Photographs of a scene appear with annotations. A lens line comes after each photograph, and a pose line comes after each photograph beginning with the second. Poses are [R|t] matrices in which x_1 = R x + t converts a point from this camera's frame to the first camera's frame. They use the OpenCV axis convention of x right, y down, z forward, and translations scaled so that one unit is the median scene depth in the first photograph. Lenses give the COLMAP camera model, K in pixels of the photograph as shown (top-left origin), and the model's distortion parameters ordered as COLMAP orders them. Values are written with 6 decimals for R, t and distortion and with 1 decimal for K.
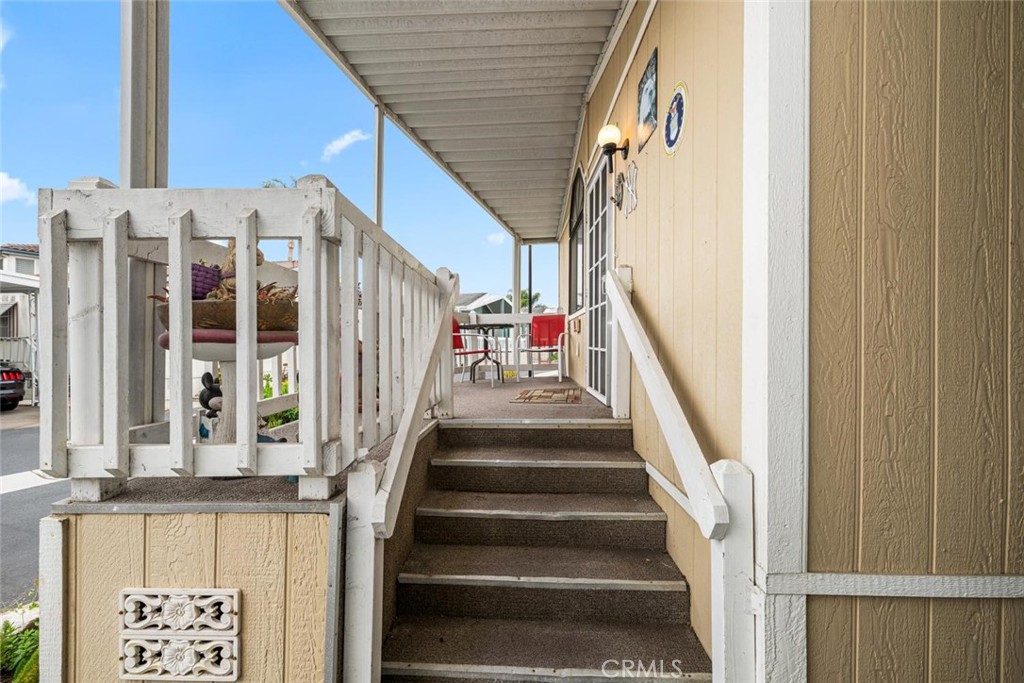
lens RADIAL K [[413.3, 0, 519.0], [0, 413.3, 344.0], [0, 0, 1]] dist [-0.017060, -0.000057]
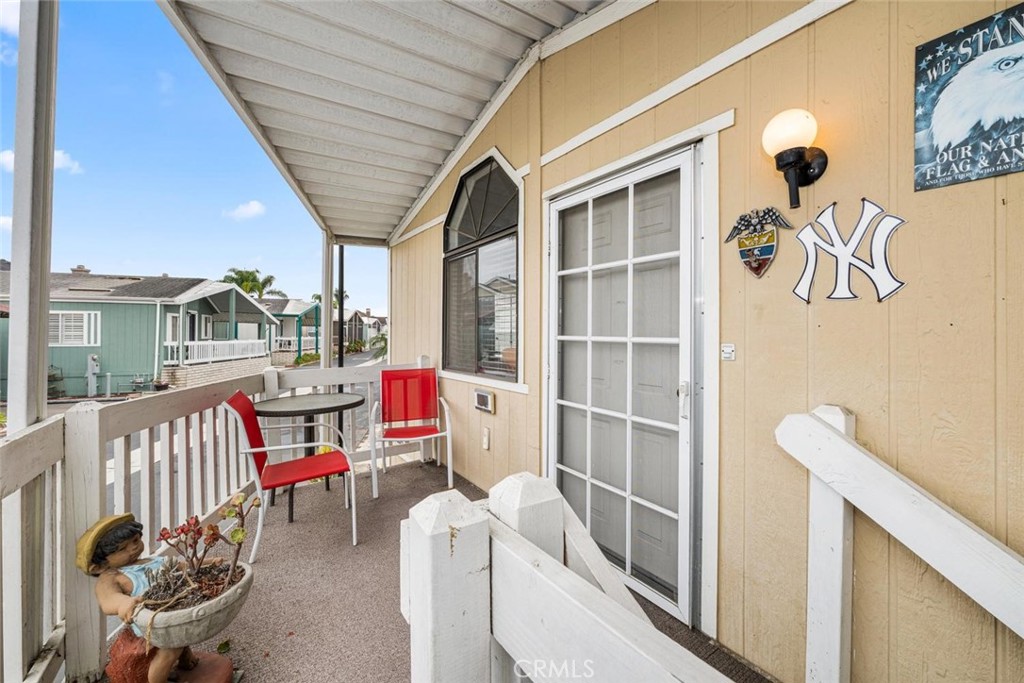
lens RADIAL K [[413.3, 0, 522.4], [0, 413.3, 335.0], [0, 0, 1]] dist [-0.017060, -0.000057]
pose [[0.815472, -0.004055, 0.578782, -0.129749], [-0.002162, 0.999947, 0.010051, -0.112339], [-0.578792, -0.009448, 0.815421, 0.322239]]
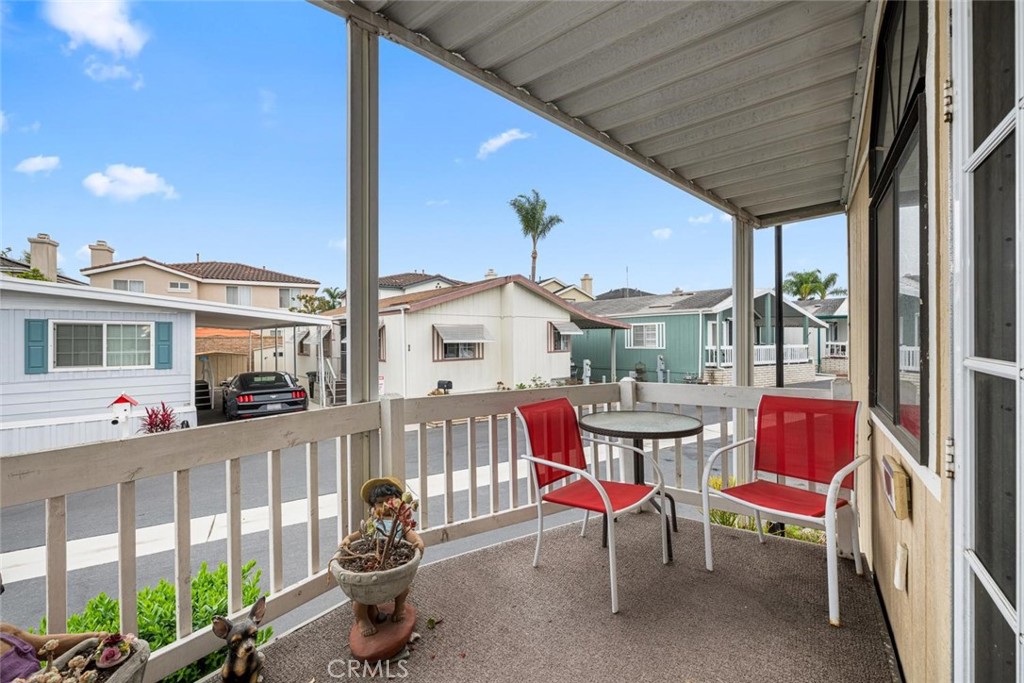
lens RADIAL K [[413.3, 0, 509.6], [0, 413.3, 343.3], [0, 0, 1]] dist [-0.017060, -0.000057]
pose [[0.807677, -0.004849, -0.589605, 0.062115], [0.014638, 0.999823, 0.011829, -0.114406], [0.589443, -0.018185, 0.807605, 0.428091]]
